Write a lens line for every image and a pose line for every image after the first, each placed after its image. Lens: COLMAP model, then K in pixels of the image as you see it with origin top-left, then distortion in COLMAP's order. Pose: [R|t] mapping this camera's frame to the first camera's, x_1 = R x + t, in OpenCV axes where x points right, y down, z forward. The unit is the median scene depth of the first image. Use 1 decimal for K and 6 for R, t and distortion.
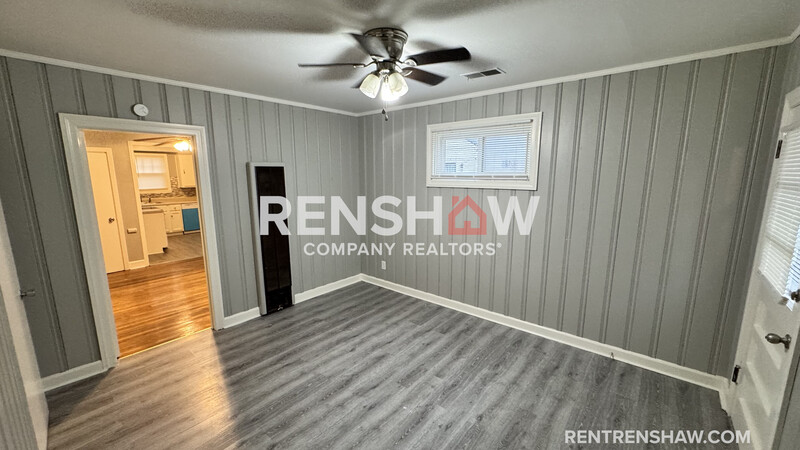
lens RADIAL K [[310.7, 0, 400.0], [0, 310.7, 225.0], [0, 0, 1]] dist [-0.001105, -0.000082]
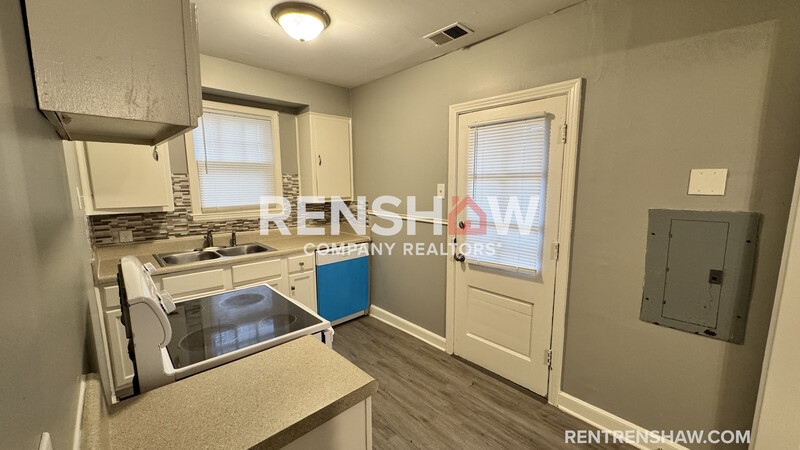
lens RADIAL K [[316.7, 0, 400.0], [0, 316.7, 225.0], [0, 0, 1]] dist [-0.000301, 0.000160]
pose [[0.992884, 0.023577, -0.116729, -0.293165], [-0.027640, 0.999063, -0.033309, -0.044970], [0.115834, 0.036298, 0.992605, 0.339194]]
